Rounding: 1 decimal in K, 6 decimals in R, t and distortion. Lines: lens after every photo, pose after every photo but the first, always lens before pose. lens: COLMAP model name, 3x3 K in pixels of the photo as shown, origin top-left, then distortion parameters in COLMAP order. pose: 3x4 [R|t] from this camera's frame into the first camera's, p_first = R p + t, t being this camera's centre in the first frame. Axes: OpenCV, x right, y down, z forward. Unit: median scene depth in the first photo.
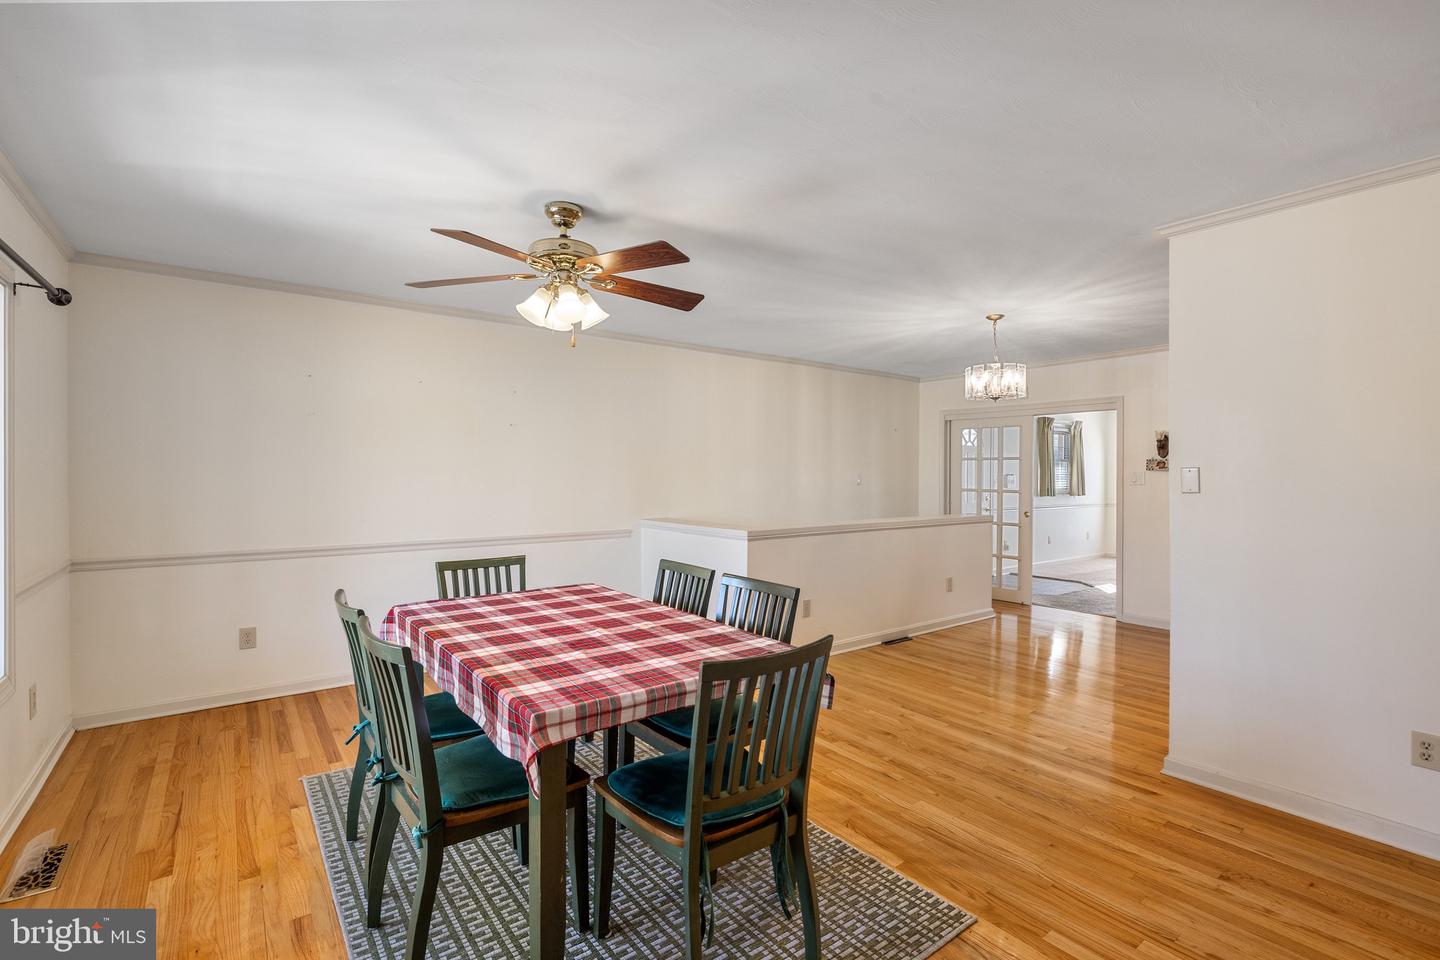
lens RADIAL K [[651.1, 0, 710.0], [0, 651.1, 479.5], [0, 0, 1]] dist [-0.000928, 0.000033]
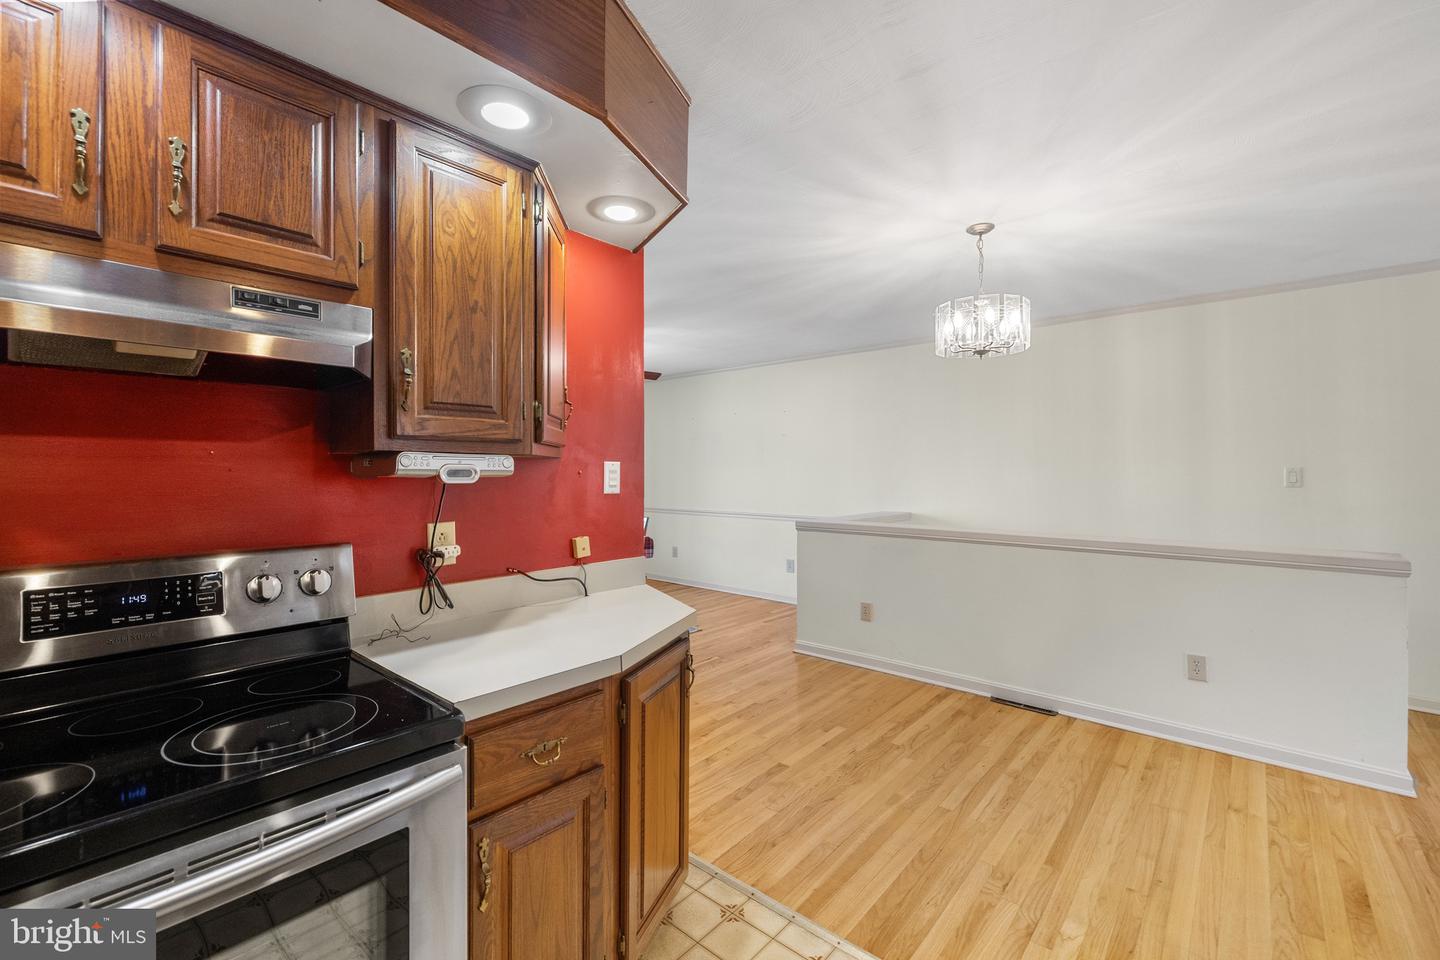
lens RADIAL K [[607.6, 0, 717.2], [0, 607.6, 475.6], [0, 0, 1]] dist [0.003210, -0.000056]
pose [[0.199287, 0.006757, -0.979918, 0.988311], [0.001569, 0.999973, 0.007214, -0.007262], [0.979940, -0.002975, 0.199271, 0.622296]]
